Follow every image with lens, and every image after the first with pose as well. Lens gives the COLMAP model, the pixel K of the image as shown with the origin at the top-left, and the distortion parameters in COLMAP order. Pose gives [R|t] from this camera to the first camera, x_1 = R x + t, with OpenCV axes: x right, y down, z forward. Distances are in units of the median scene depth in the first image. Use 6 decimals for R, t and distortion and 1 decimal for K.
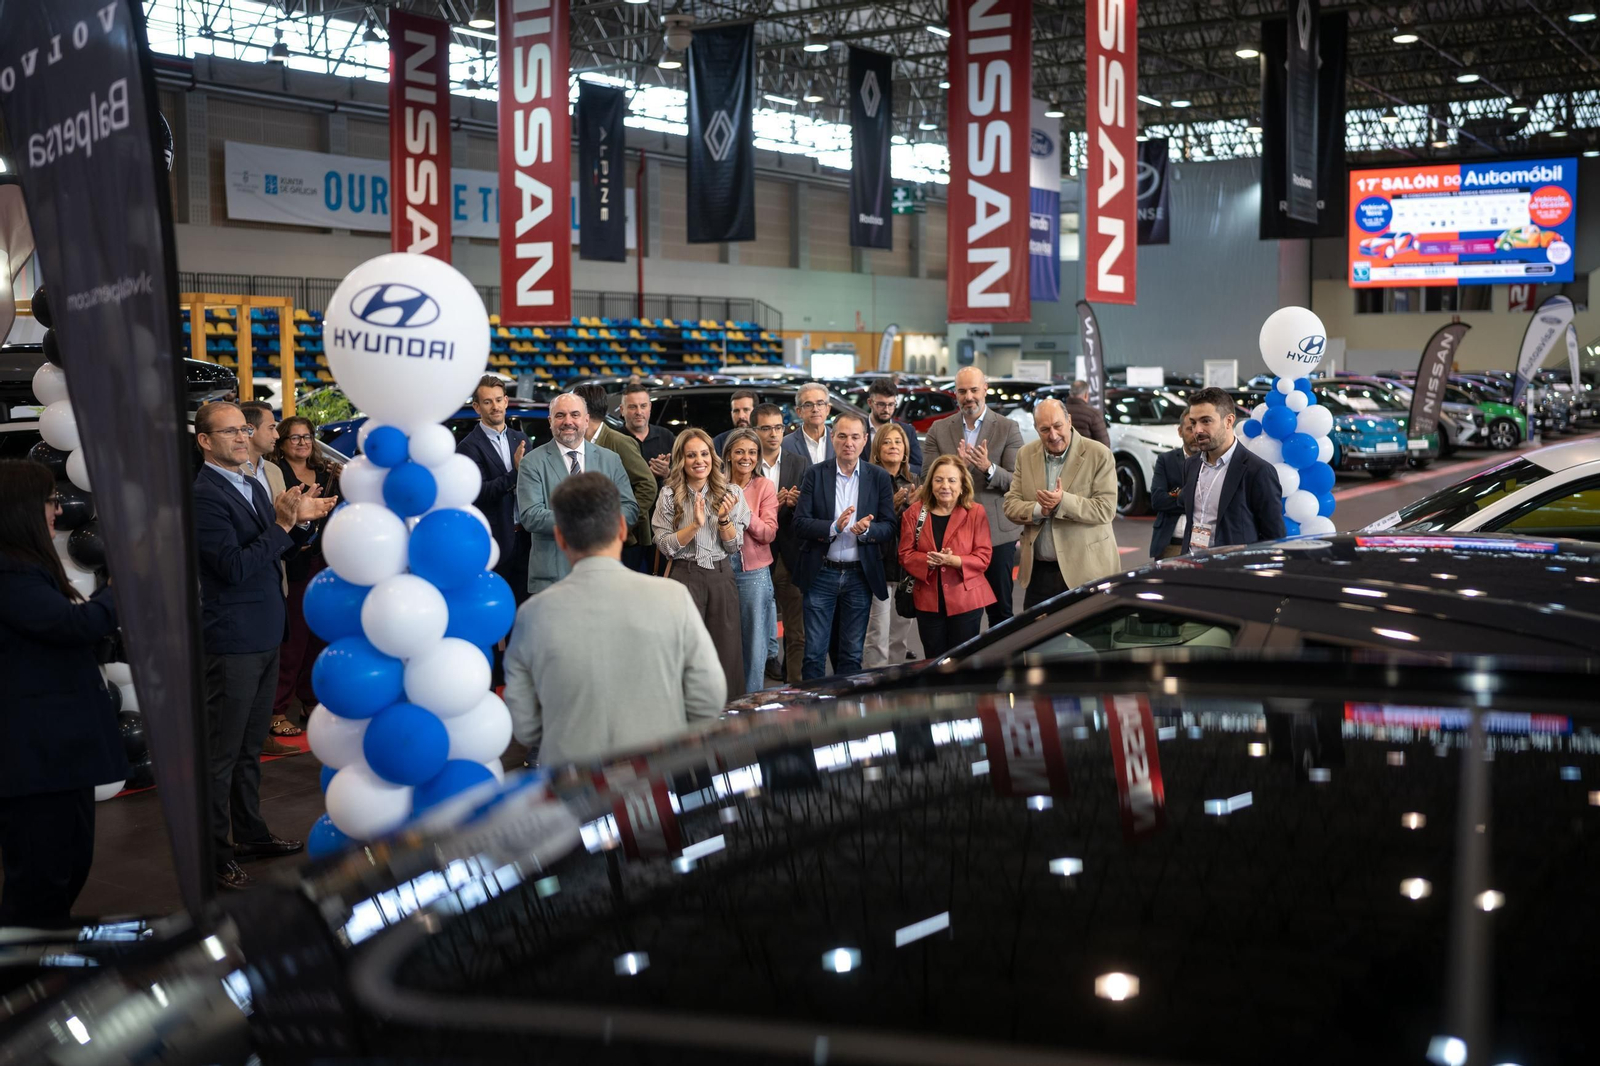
lens RADIAL K [[1515.7, 0, 897.6], [0, 1515.7, 483.2], [0, 0, 1]] dist [-0.031418, 0.000000]
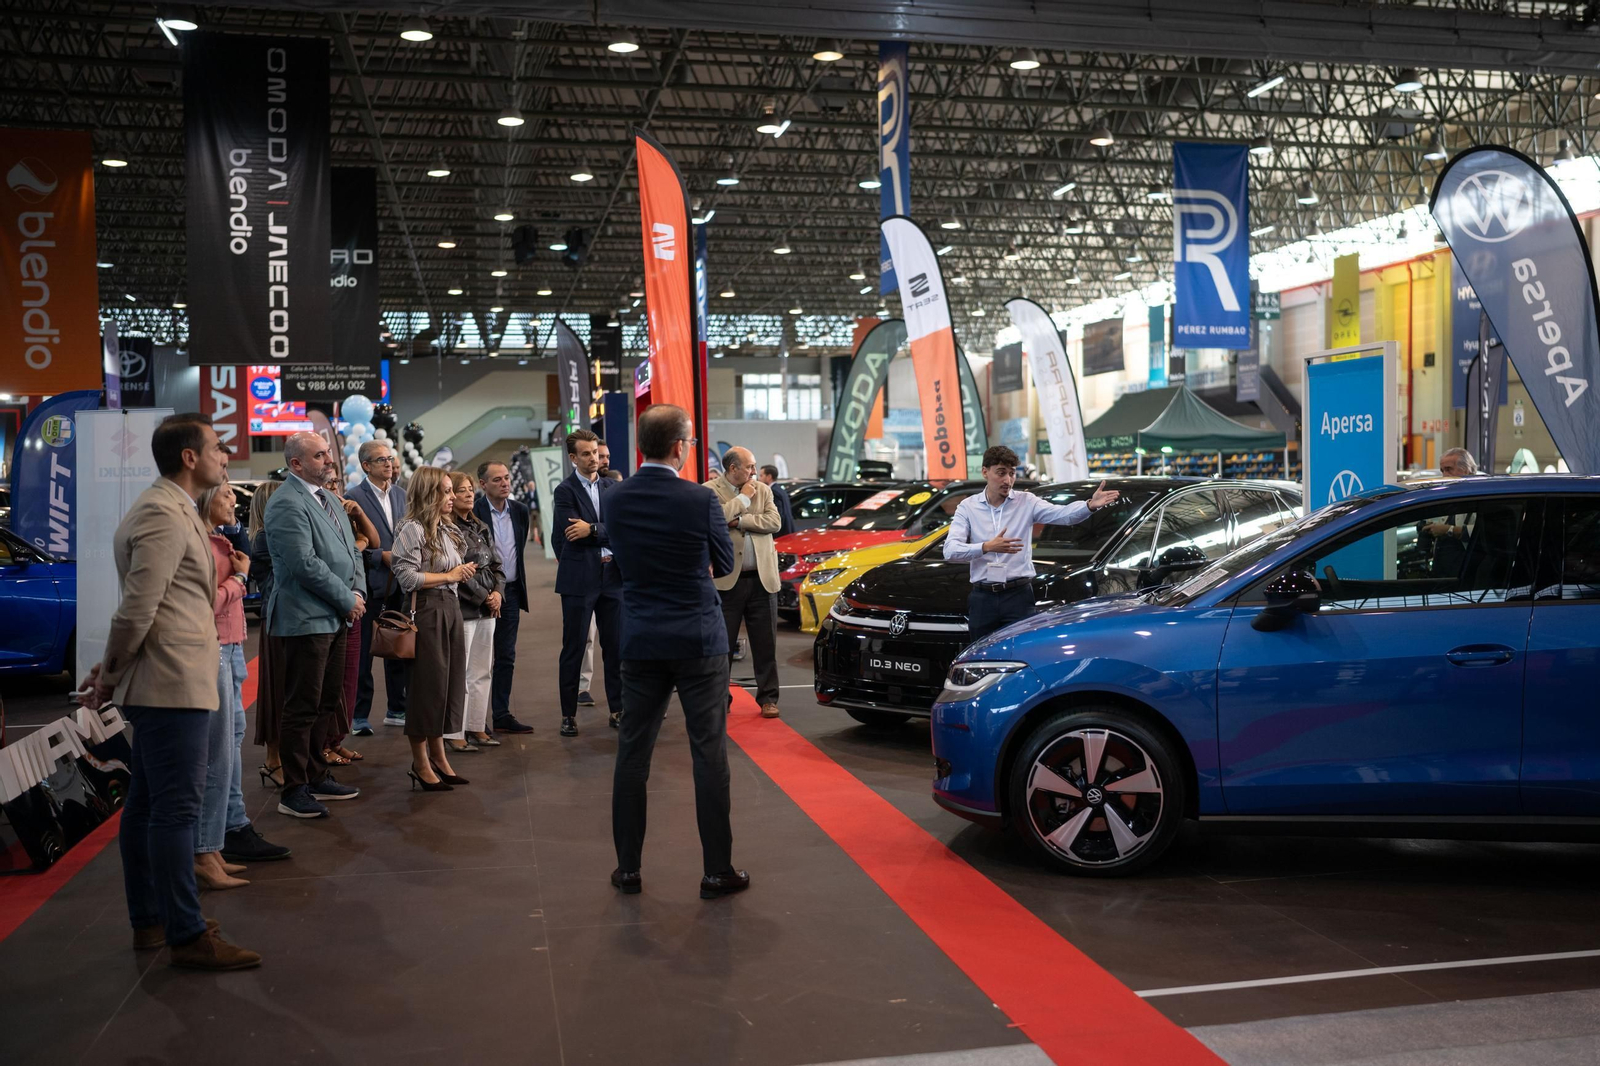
lens RADIAL K [[1515.7, 0, 793.2], [0, 1515.7, 536.5], [0, 0, 1]] dist [-0.031418, 0.000000]
pose [[0.717212, -0.027964, 0.696293, -0.393188], [0.065682, 0.997459, -0.027596, 0.053261], [-0.693752, 0.065526, 0.717227, -0.495172]]
